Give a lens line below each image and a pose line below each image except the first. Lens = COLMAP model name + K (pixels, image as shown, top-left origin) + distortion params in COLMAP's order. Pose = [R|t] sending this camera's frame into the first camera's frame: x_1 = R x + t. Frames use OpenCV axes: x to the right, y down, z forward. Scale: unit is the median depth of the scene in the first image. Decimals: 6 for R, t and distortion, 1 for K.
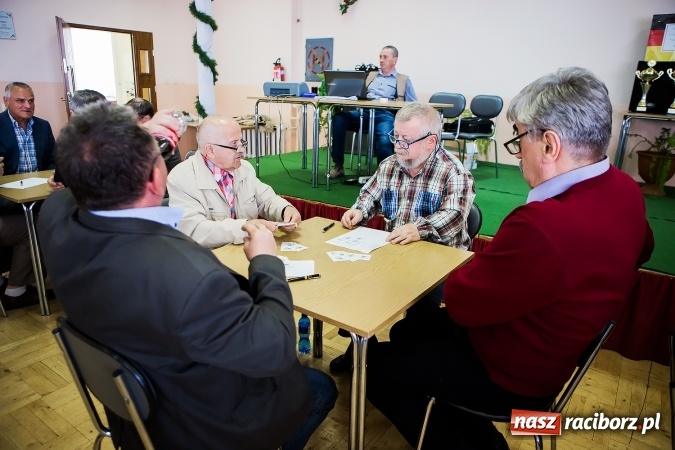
lens RADIAL K [[469.3, 0, 335.3], [0, 469.3, 225.6], [0, 0, 1]] dist [-0.065756, 0.038106]
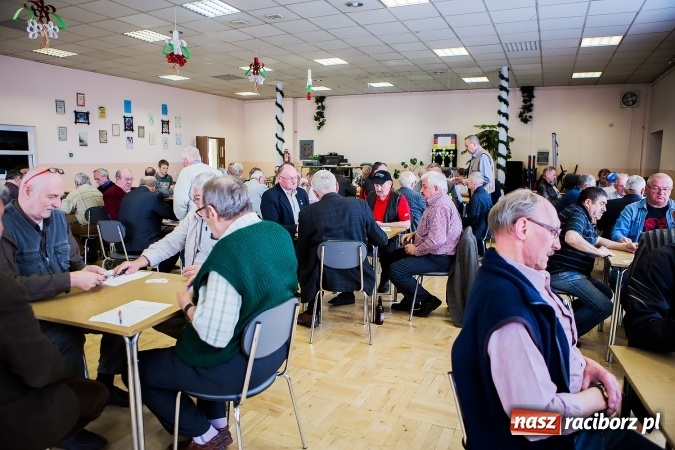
lens RADIAL K [[469.3, 0, 334.6], [0, 469.3, 221.0], [0, 0, 1]] dist [-0.065756, 0.038106]
pose [[0.984937, -0.049882, 0.165559, -0.392702], [0.075326, 0.985635, -0.151162, 0.427589], [-0.155641, 0.161356, 0.974546, -1.502251]]
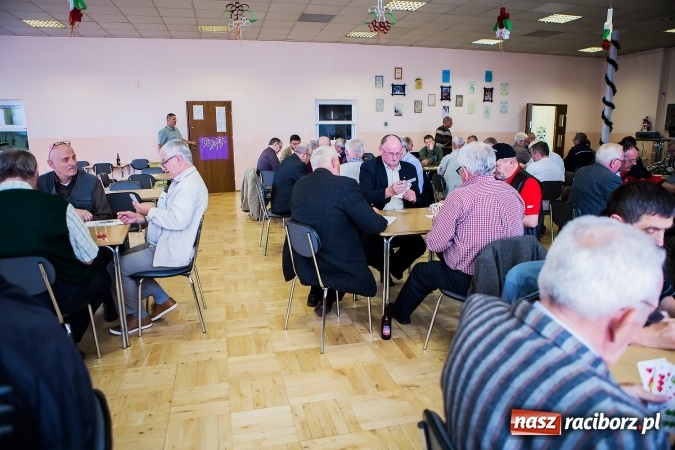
lens RADIAL K [[469.3, 0, 342.3], [0, 469.3, 220.2], [0, 0, 1]] dist [-0.065756, 0.038106]
pose [[0.764991, 0.092789, -0.637322, 0.171587], [-0.161693, 0.985543, -0.050596, 0.367874], [0.623413, 0.141756, 0.768935, -1.237791]]
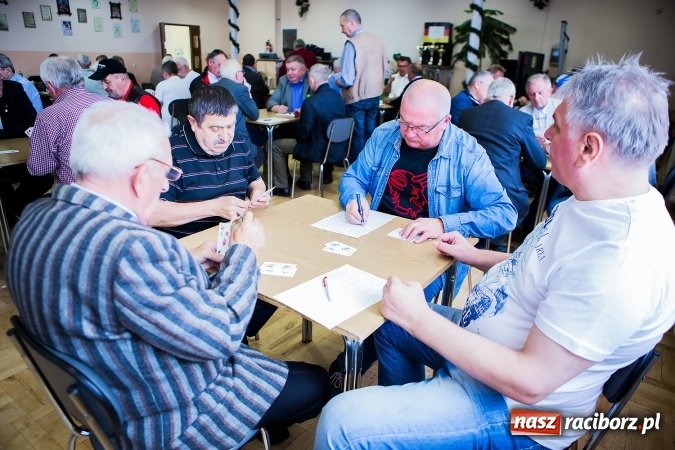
lens RADIAL K [[469.3, 0, 340.4], [0, 469.3, 217.0], [0, 0, 1]] dist [-0.065756, 0.038106]
pose [[0.999982, -0.005087, 0.003187, 0.219265], [0.004950, 0.999120, 0.041660, 0.382603], [-0.003396, -0.041643, 0.999127, -1.245427]]
